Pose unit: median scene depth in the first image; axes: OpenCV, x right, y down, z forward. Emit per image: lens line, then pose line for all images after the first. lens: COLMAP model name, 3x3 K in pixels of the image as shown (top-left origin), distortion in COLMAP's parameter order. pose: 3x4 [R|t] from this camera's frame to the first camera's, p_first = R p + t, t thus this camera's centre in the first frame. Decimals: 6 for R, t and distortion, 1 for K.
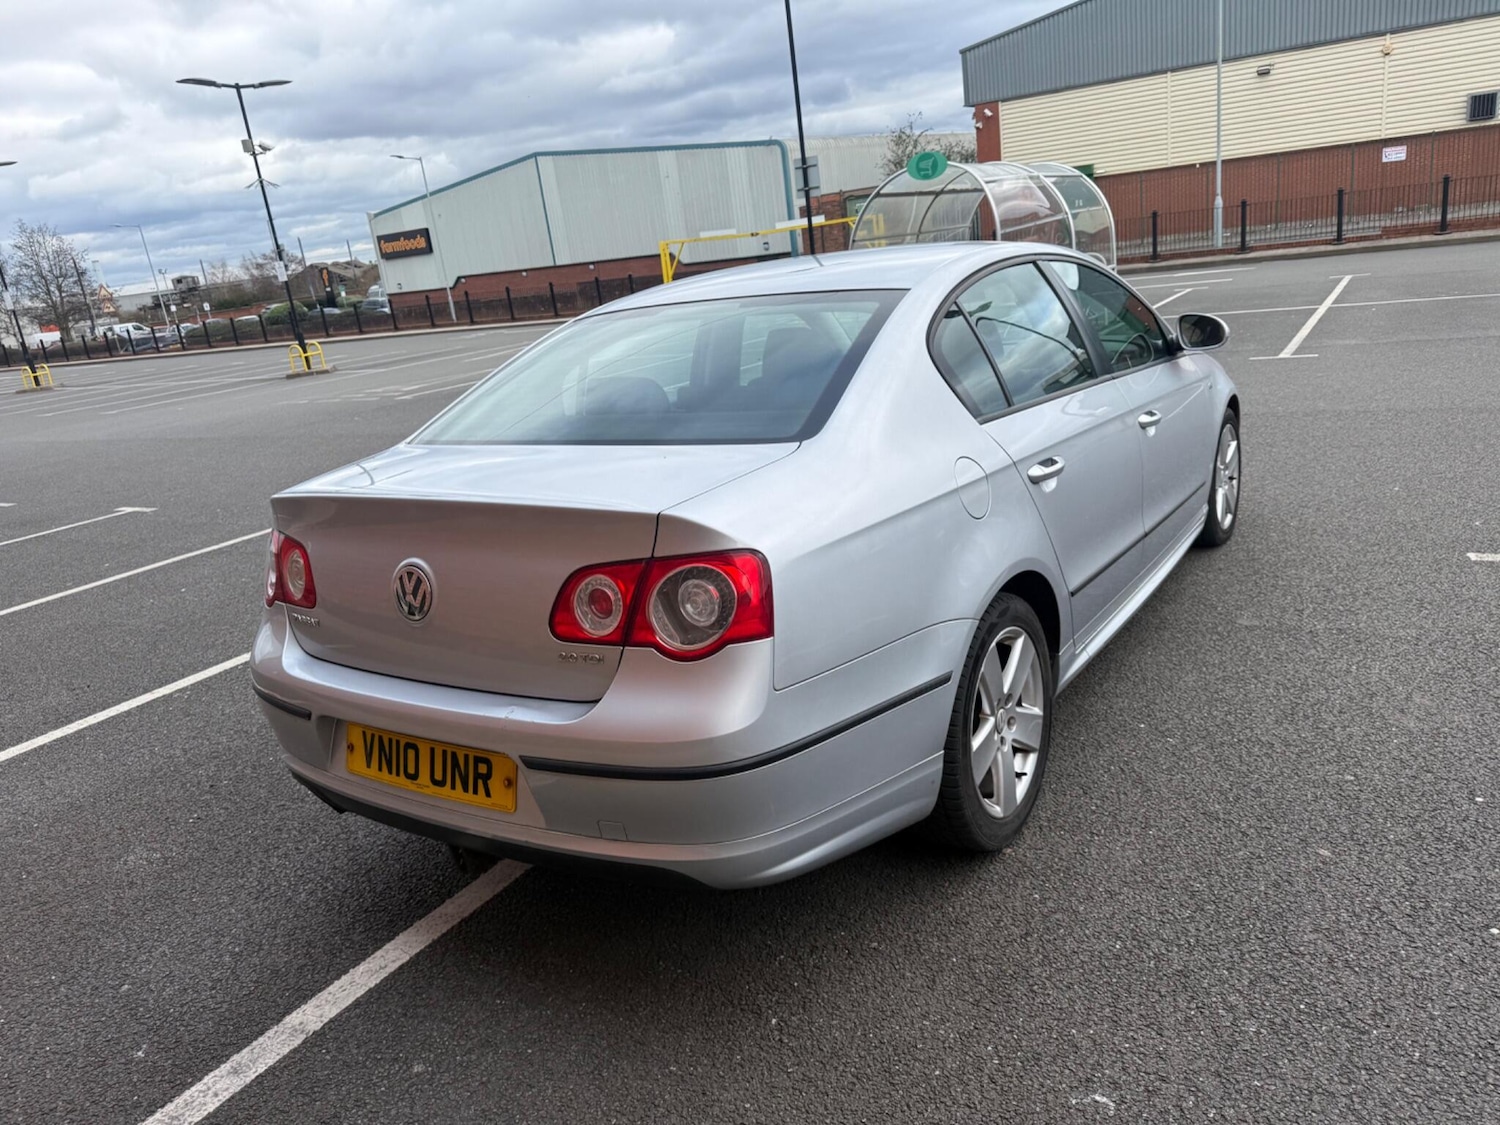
lens RADIAL K [[1046.0, 0, 752.0], [0, 1046.0, 580.6], [0, 0, 1]] dist [0.050598, -0.079723]
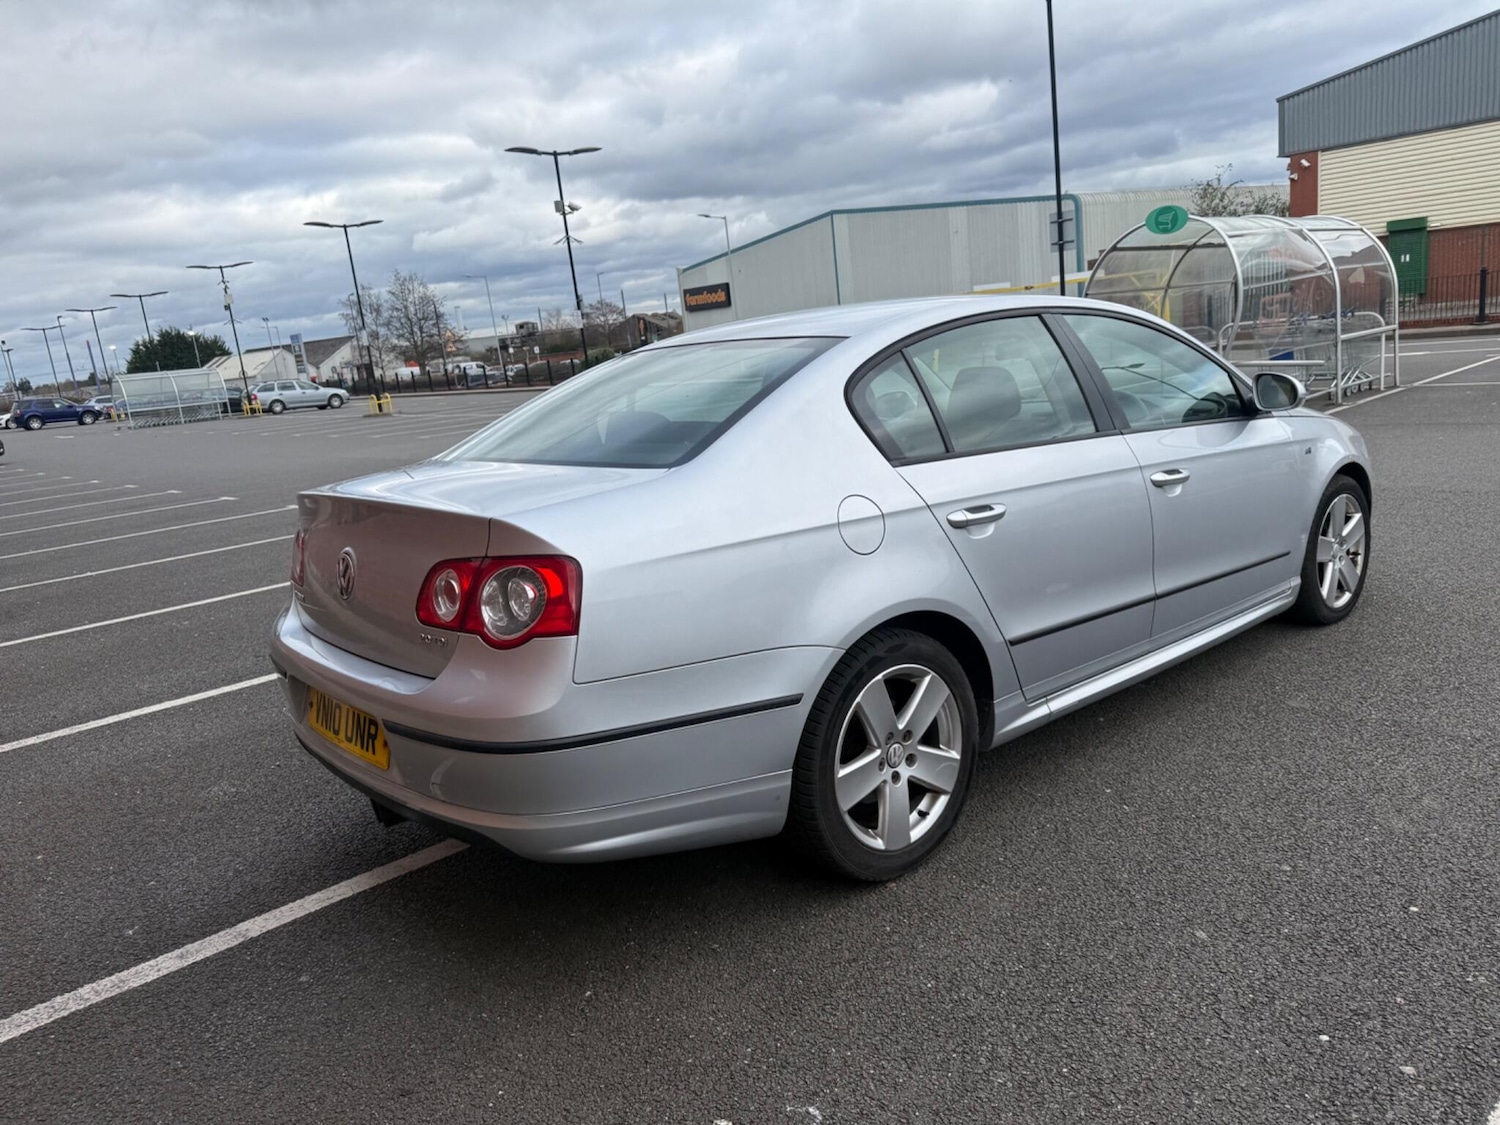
lens RADIAL K [[1046.0, 0, 752.0], [0, 1046.0, 580.6], [0, 0, 1]] dist [0.050598, -0.079723]
pose [[0.963137, 0.081187, -0.256469, 0.039637], [-0.093051, 0.995065, -0.034448, 0.001357], [0.252407, 0.057043, 0.965938, -0.003287]]
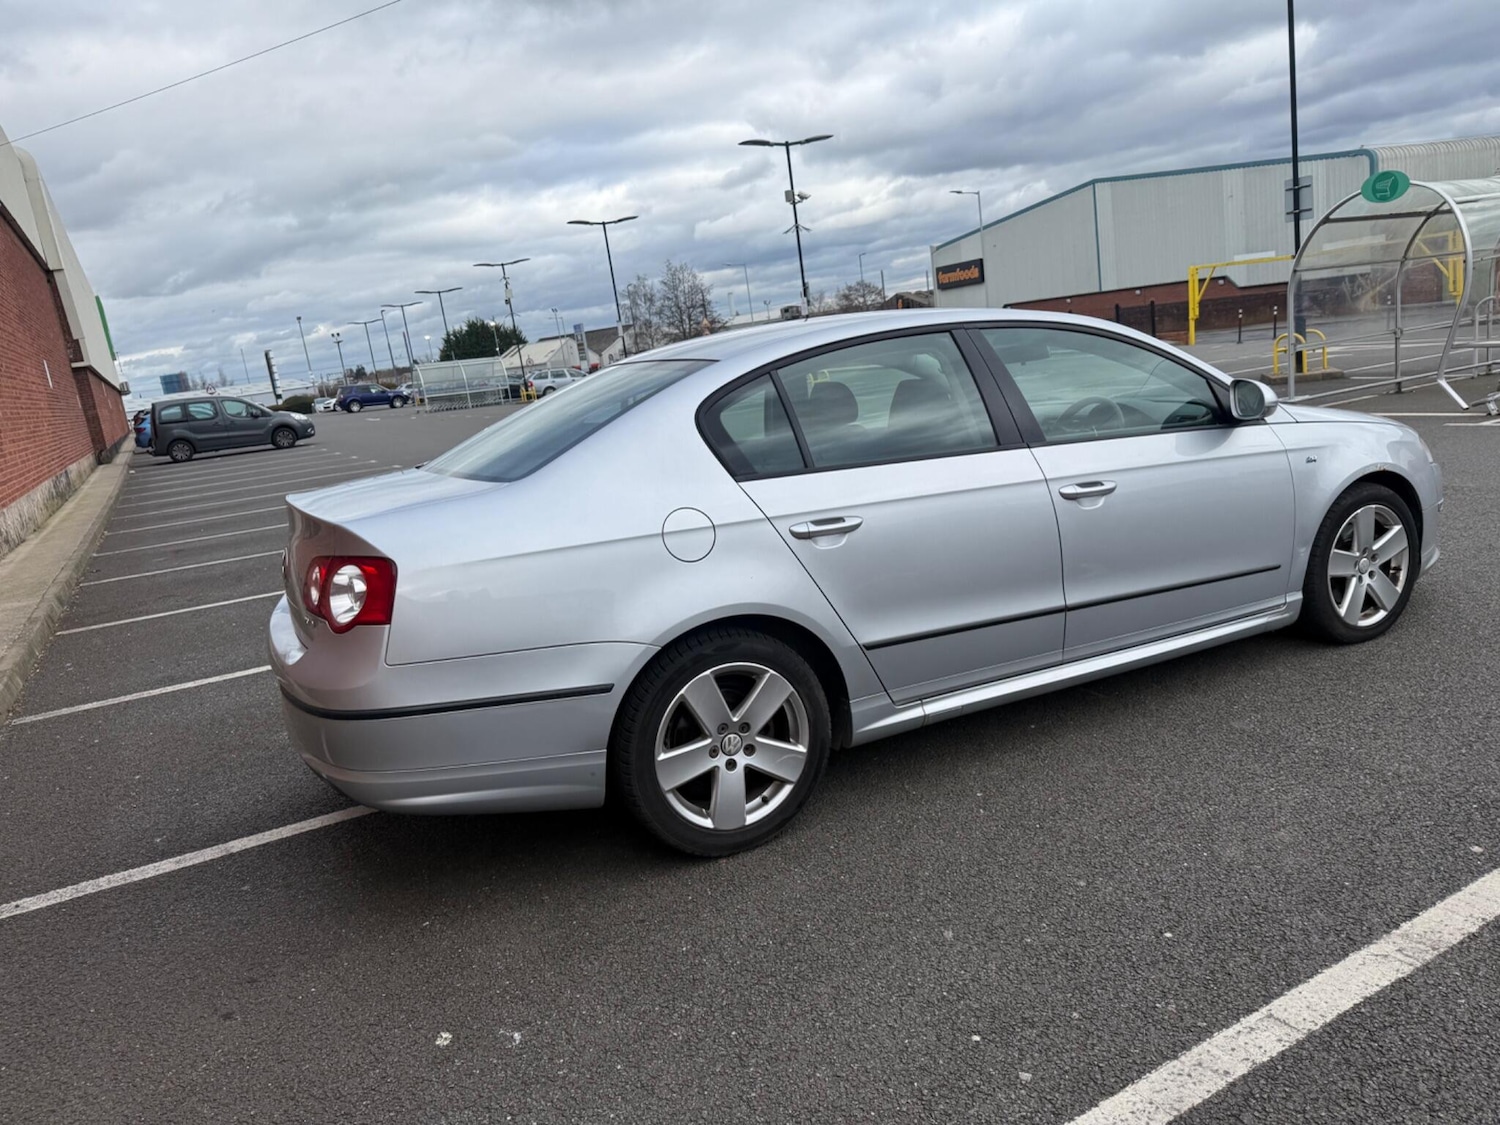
lens RADIAL K [[1042.2, 0, 750.1], [0, 1042.2, 578.1], [0, 0, 1]] dist [0.063780, -0.090445]
pose [[0.869843, 0.118653, -0.478848, 0.086813], [-0.130315, 0.991432, 0.008944, -0.006325], [0.475807, 0.054621, 0.877852, 0.002308]]
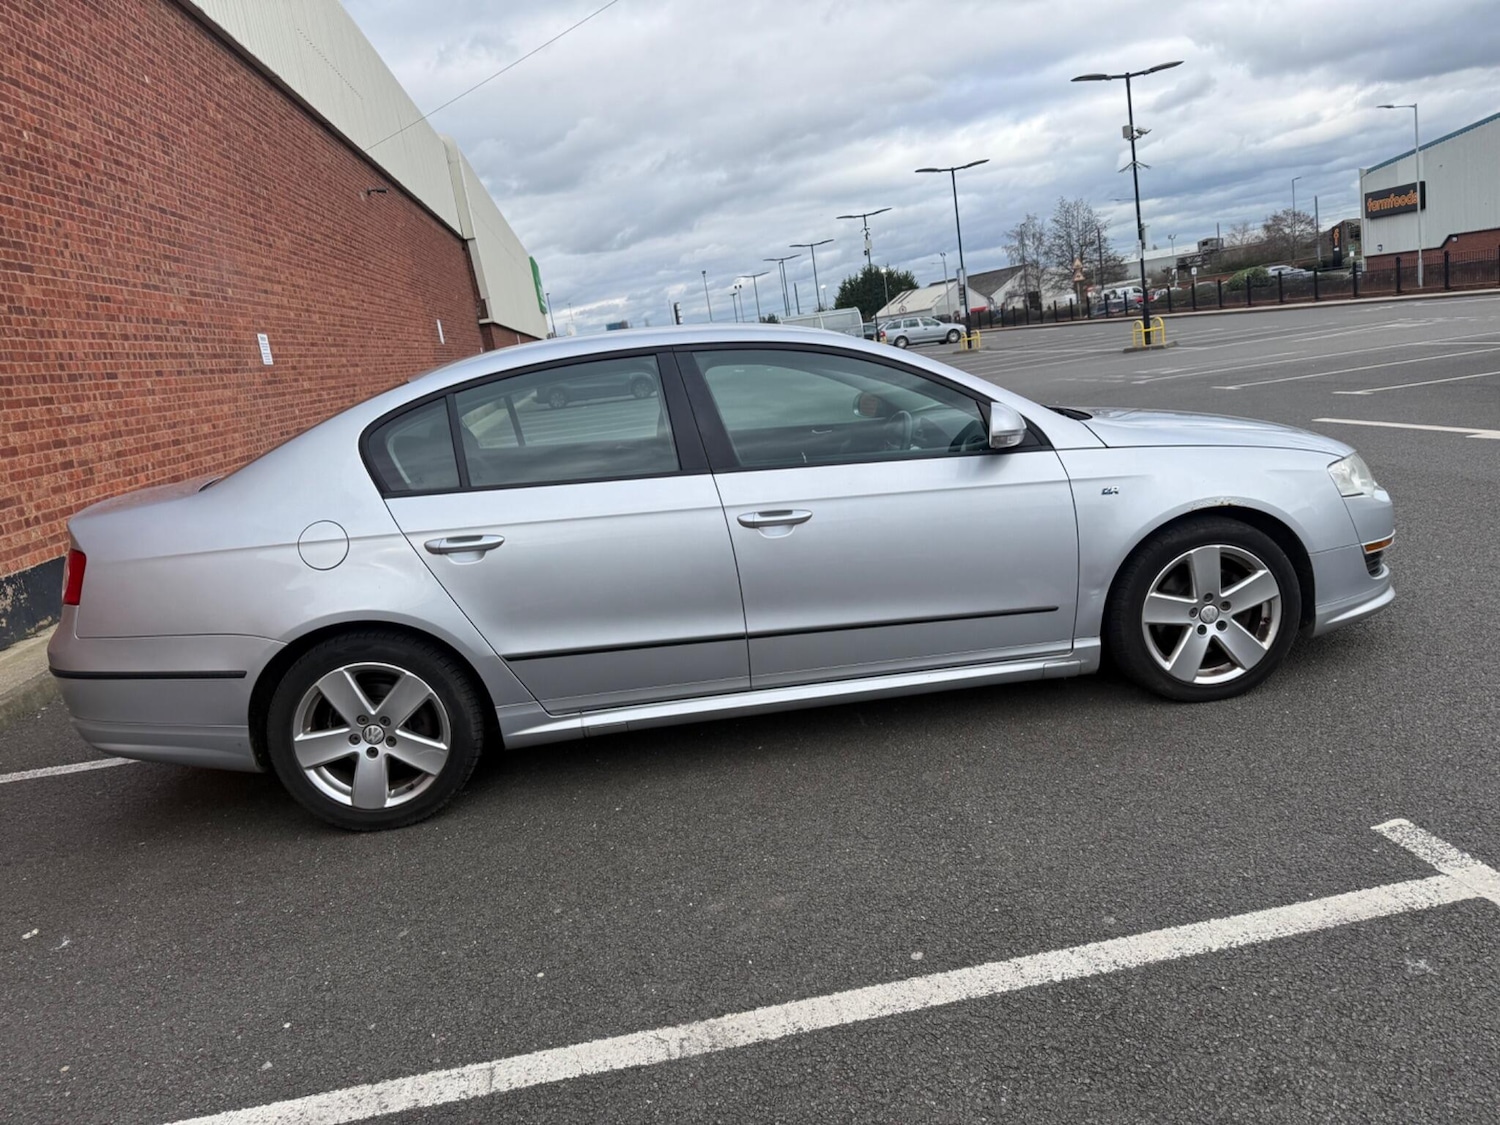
lens RADIAL K [[1043.7, 0, 751.4], [0, 1043.7, 563.3], [0, 0, 1]] dist [0.064063, -0.080455]
pose [[0.642485, 0.192235, -0.741795, 0.159897], [-0.178221, 0.978964, 0.099336, -0.030559], [0.745286, 0.068381, 0.663229, 0.055544]]
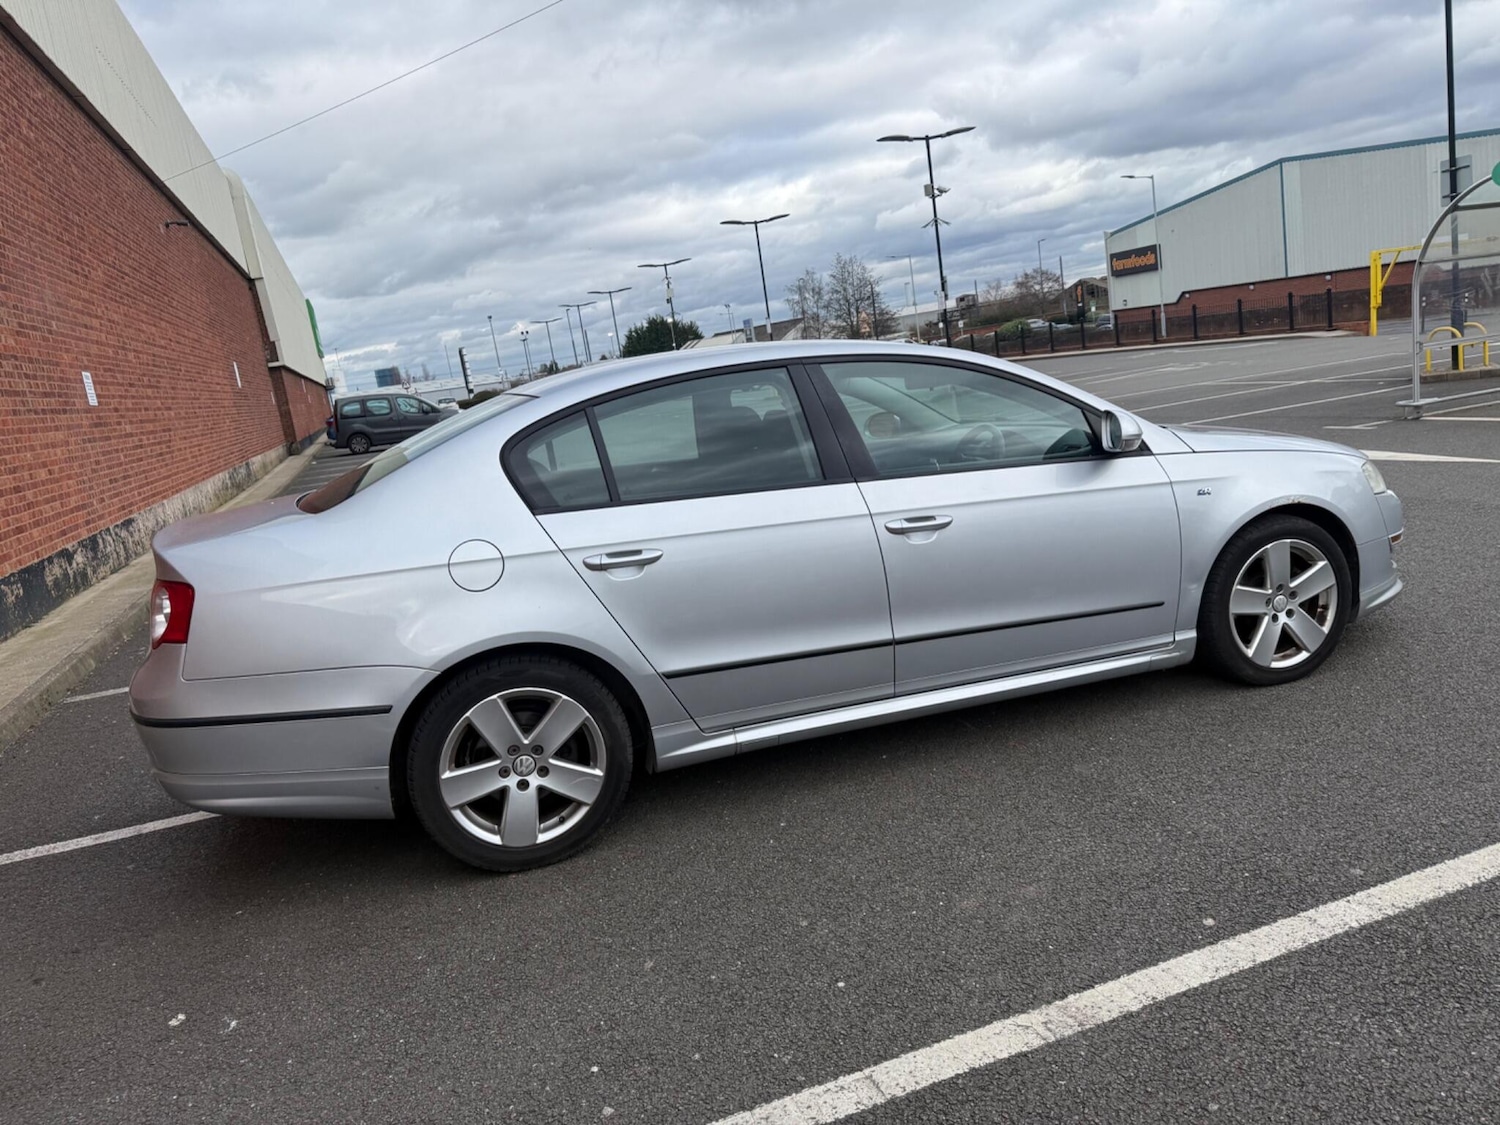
lens RADIAL K [[1043.7, 0, 751.4], [0, 1043.7, 563.3], [0, 0, 1]] dist [0.064063, -0.080455]
pose [[0.780402, 0.134830, -0.610568, 0.126915], [-0.151395, 0.988165, 0.024708, -0.017907], [0.606673, 0.073155, 0.791578, 0.023529]]
